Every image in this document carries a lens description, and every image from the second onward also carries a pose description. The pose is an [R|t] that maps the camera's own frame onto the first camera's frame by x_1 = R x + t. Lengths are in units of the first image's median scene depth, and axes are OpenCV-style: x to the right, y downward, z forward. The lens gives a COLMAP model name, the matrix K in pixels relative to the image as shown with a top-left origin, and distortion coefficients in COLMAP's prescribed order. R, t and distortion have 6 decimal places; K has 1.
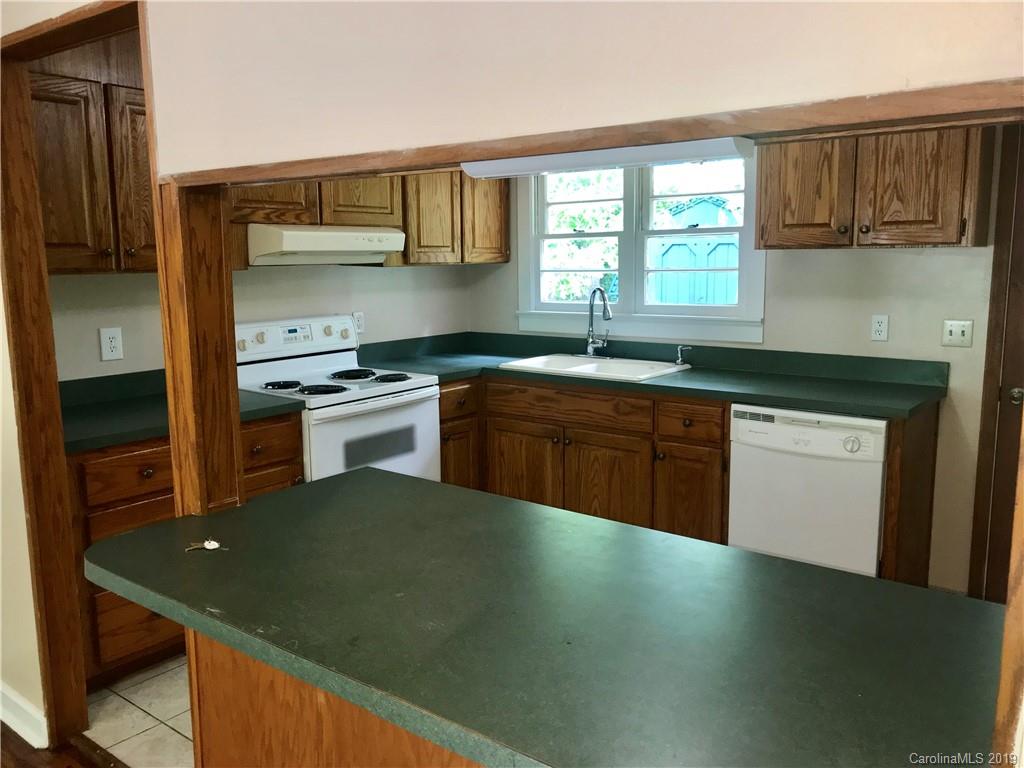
lens RADIAL K [[857.3, 0, 512.0], [0, 857.3, 384.0], [0, 0, 1]] dist [0.044603, -0.053390]
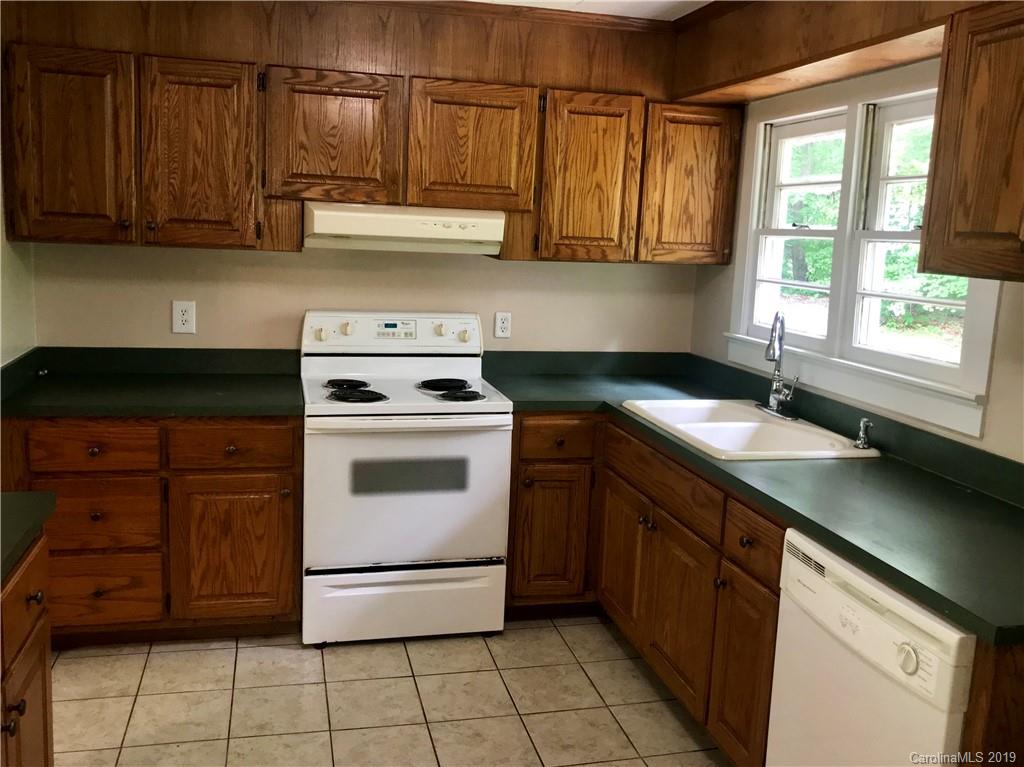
lens RADIAL K [[937.1, 0, 498.8], [0, 937.1, 382.7], [0, 0, 1]] dist [0.106484, -0.206794]
pose [[0.776608, 0.148330, -0.612274, 0.447847], [-0.145604, 0.987834, 0.054629, -0.075980], [0.612928, 0.046724, 0.788756, 0.329725]]
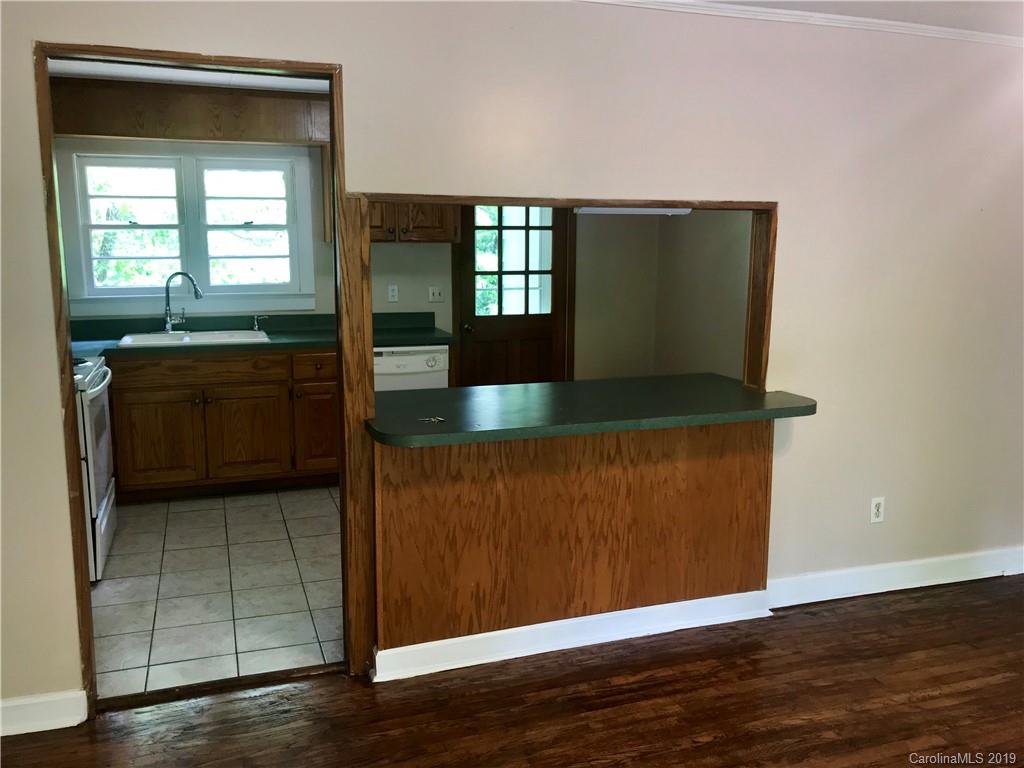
lens RADIAL K [[857.3, 0, 512.0], [0, 857.3, 384.0], [0, 0, 1]] dist [0.044603, -0.053390]
pose [[0.532659, -0.129804, 0.836316, -0.761333], [0.120802, 0.989711, 0.076671, 0.003693], [-0.837664, 0.060189, 0.542859, -0.013774]]
